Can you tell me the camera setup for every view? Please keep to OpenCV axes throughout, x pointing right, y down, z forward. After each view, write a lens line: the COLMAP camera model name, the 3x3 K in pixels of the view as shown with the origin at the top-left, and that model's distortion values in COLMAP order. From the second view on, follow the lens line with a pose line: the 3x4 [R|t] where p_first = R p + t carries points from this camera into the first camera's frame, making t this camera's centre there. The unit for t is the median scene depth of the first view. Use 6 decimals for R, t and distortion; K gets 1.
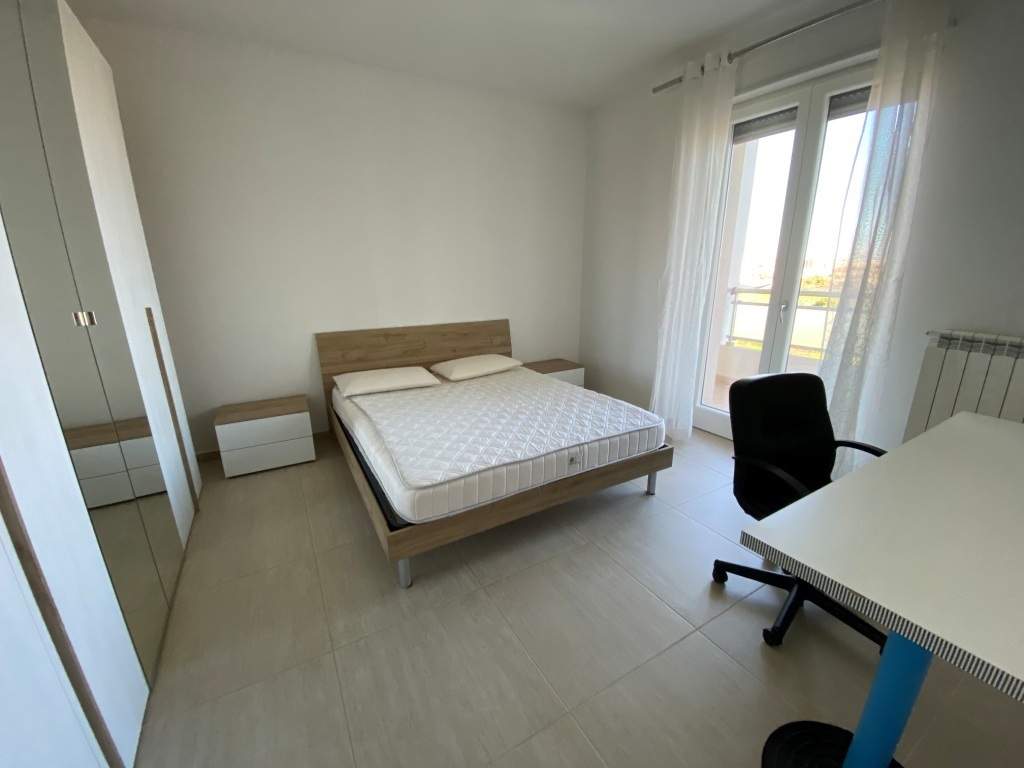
lens RADIAL K [[416.1, 0, 508.1], [0, 416.1, 385.4], [0, 0, 1]] dist [0.049195, -0.036751]
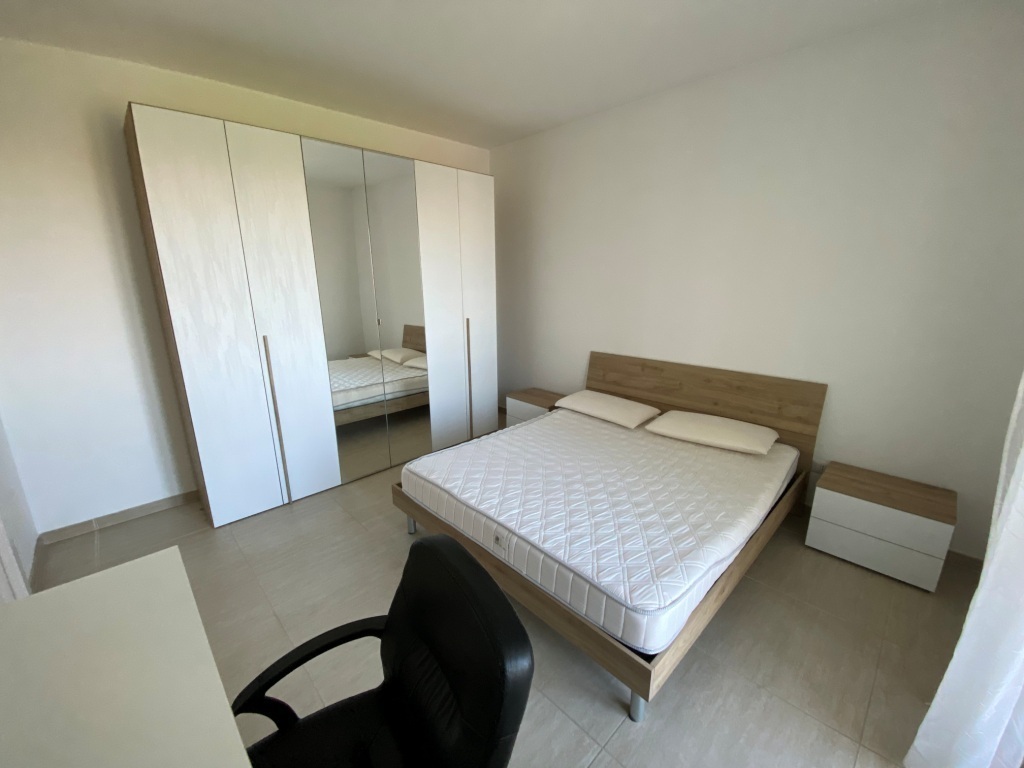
lens RADIAL K [[416.1, 0, 508.1], [0, 416.1, 385.4], [0, 0, 1]] dist [0.049195, -0.036751]
pose [[0.221848, 0.253328, -0.941599, 0.589520], [-0.249282, 0.948307, 0.196400, -0.198358], [0.942678, 0.191153, 0.273530, 0.471766]]
